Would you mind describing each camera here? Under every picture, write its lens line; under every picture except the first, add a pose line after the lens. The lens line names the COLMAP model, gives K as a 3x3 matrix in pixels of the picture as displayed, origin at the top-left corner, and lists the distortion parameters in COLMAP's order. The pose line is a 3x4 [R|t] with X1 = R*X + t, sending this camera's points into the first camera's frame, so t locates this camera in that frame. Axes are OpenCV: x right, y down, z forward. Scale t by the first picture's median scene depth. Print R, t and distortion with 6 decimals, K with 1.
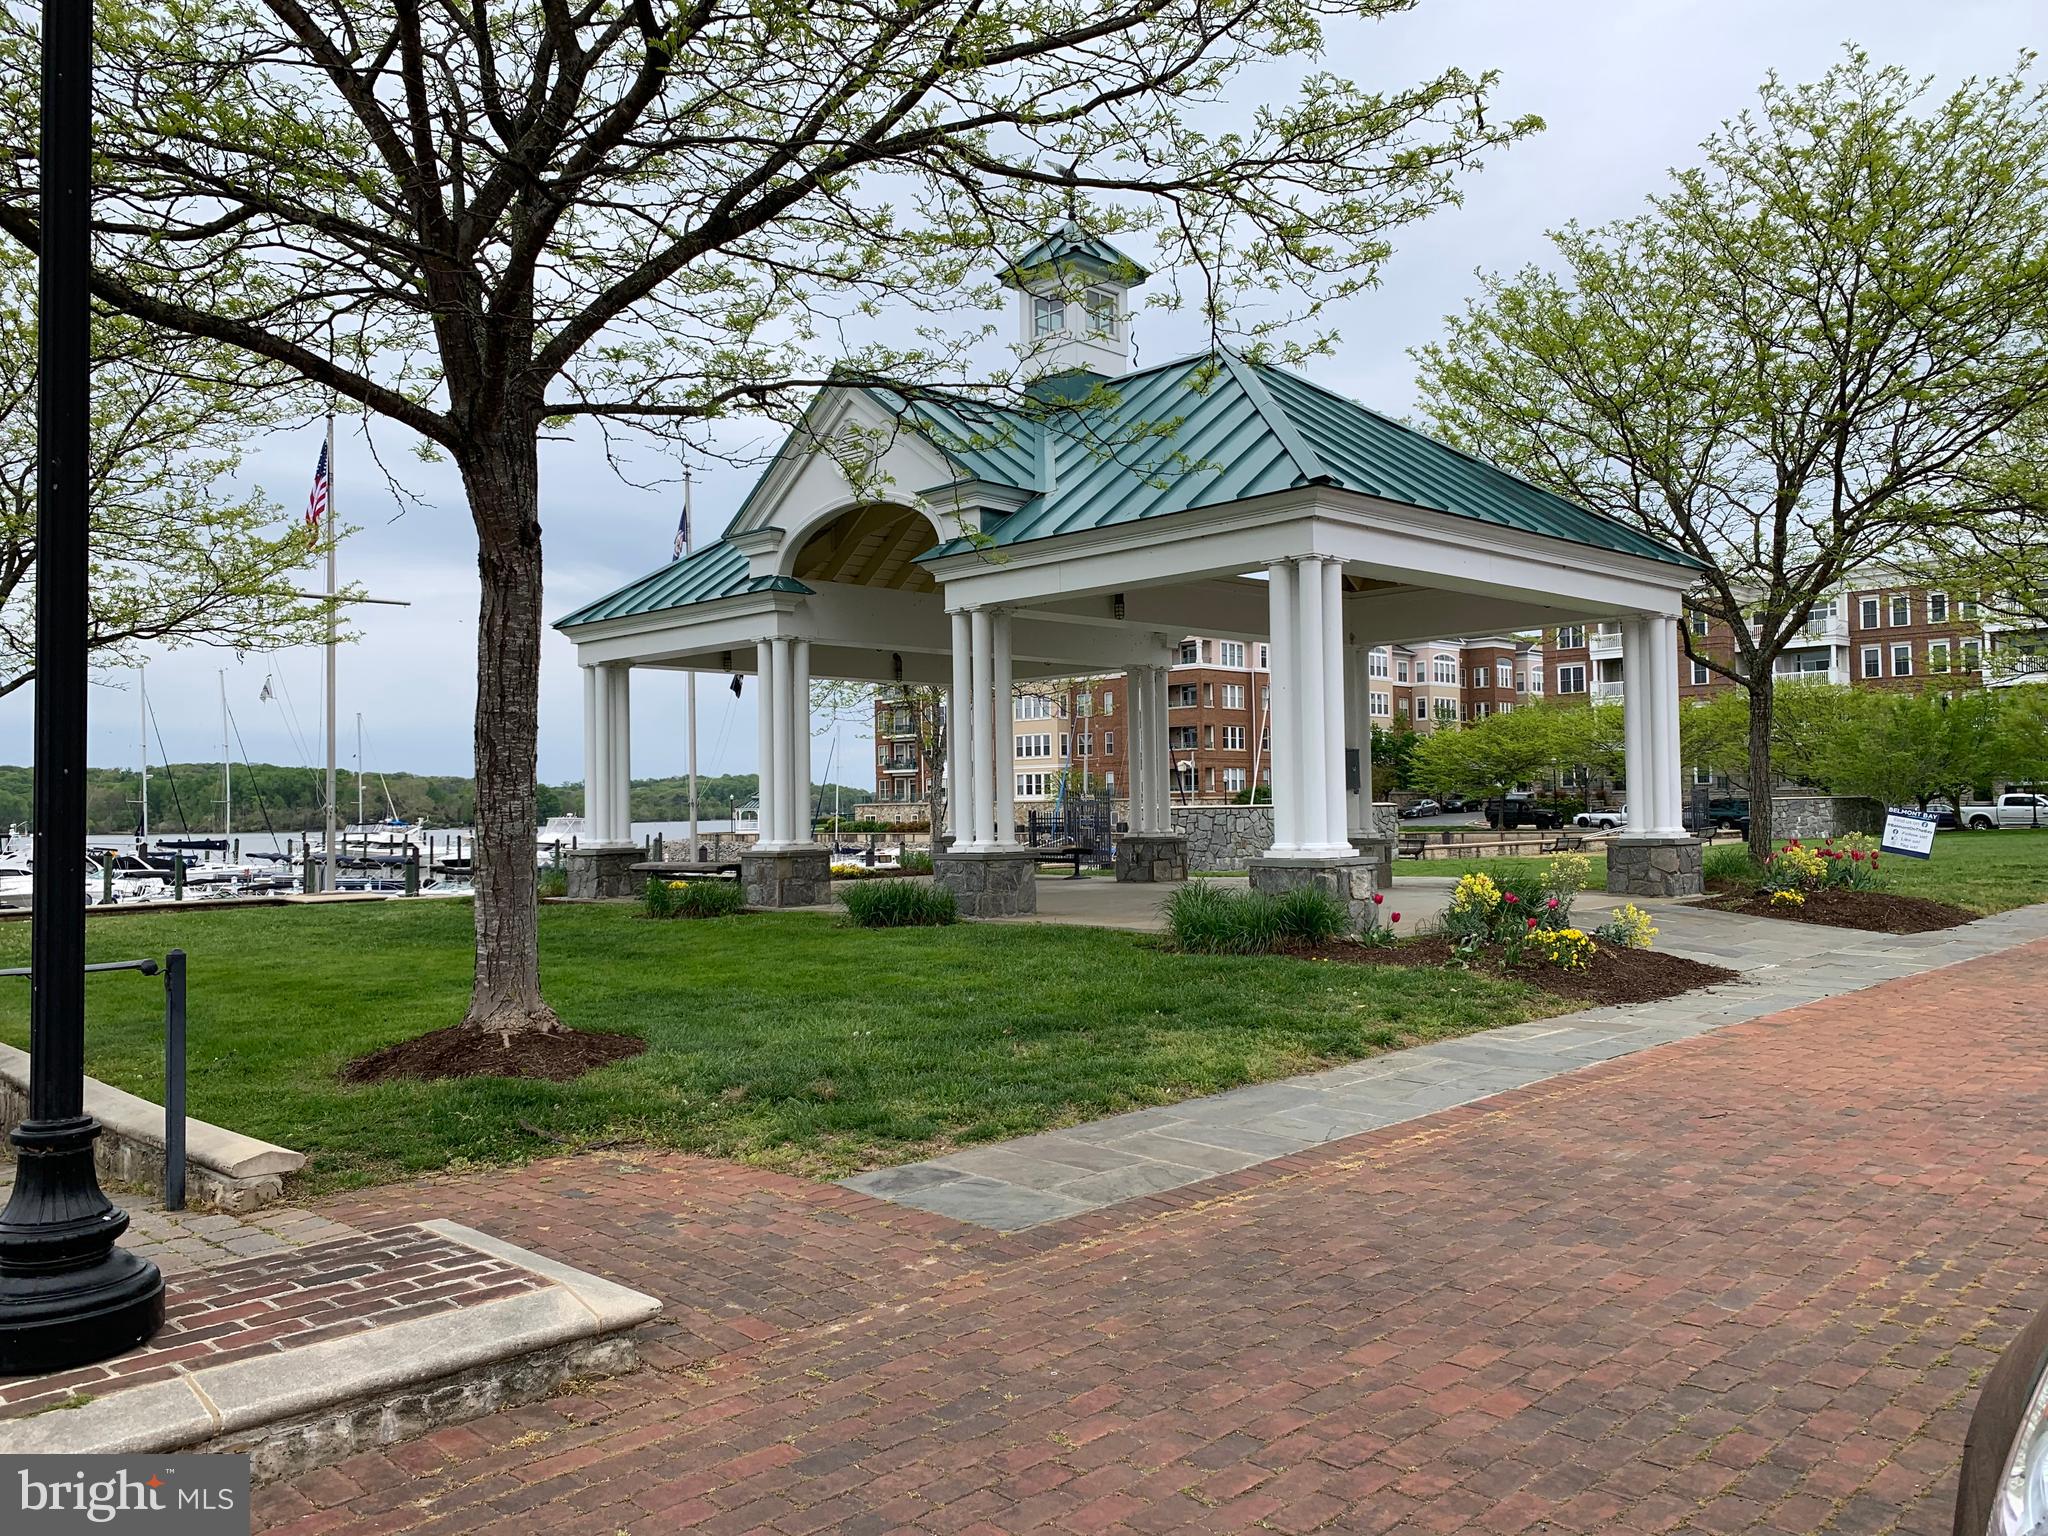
lens RADIAL K [[1556.0, 0, 1024.0], [0, 1556.0, 768.0], [0, 0, 1]] dist [-0.034258, -0.002080]
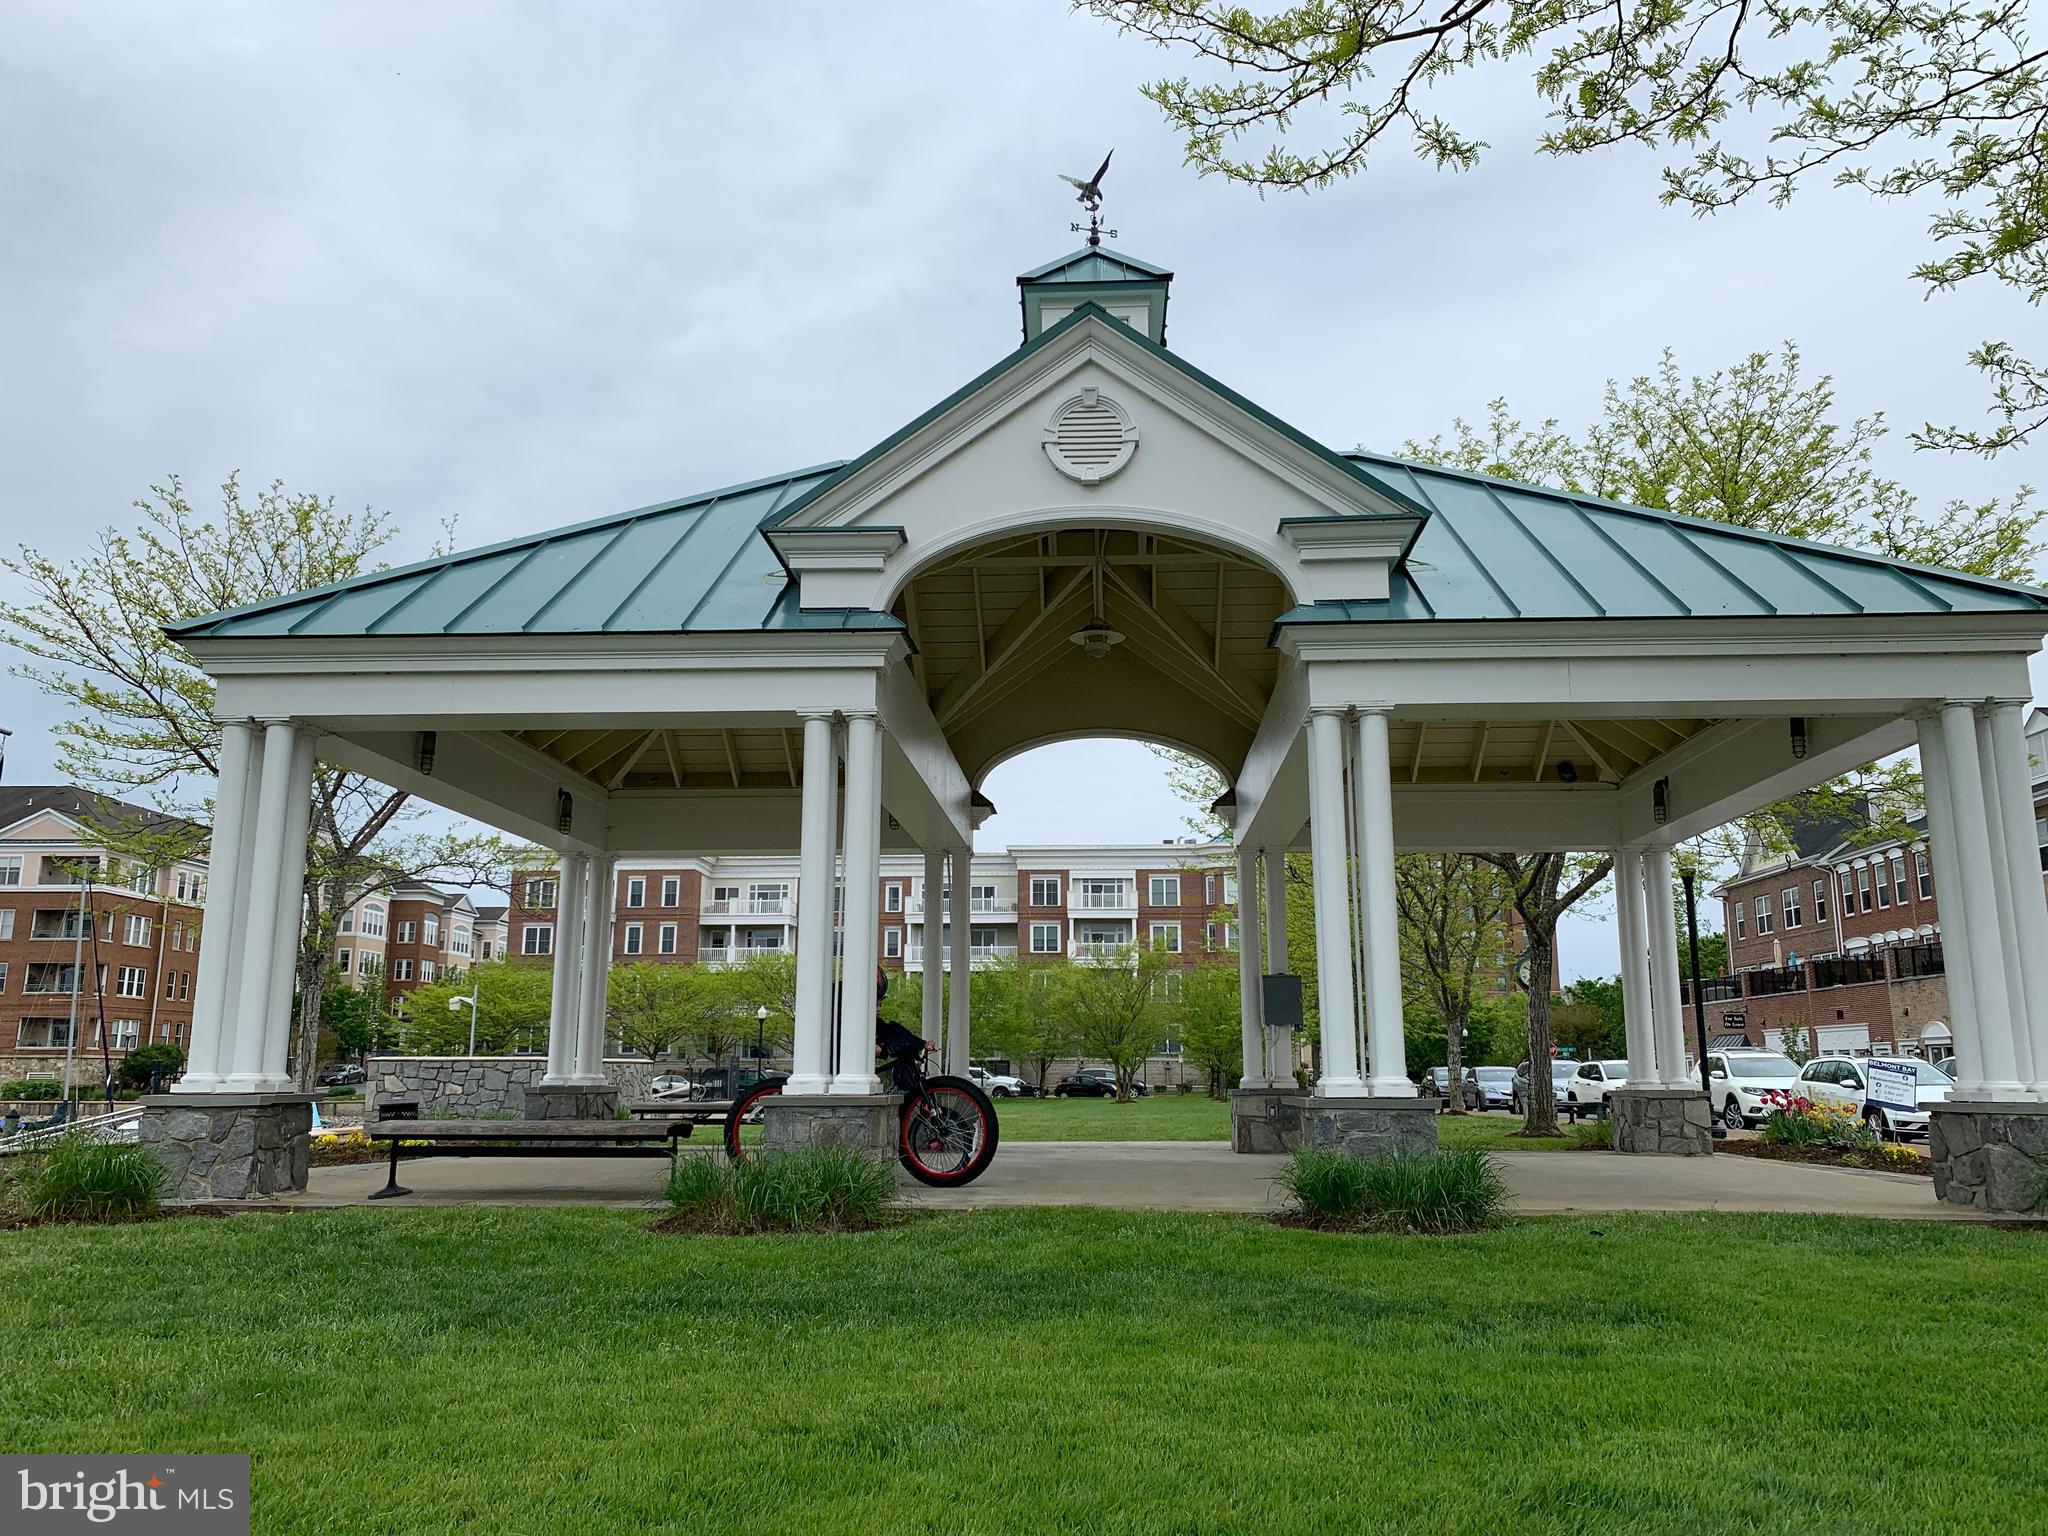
lens RADIAL K [[1556.0, 0, 1024.0], [0, 1556.0, 768.0], [0, 0, 1]] dist [-0.034258, -0.002080]
pose [[0.728200, 0.145500, 0.669742, -0.080750], [-0.026860, 0.982513, -0.184244, 0.006456], [-0.684838, 0.116177, 0.719375, 0.088992]]
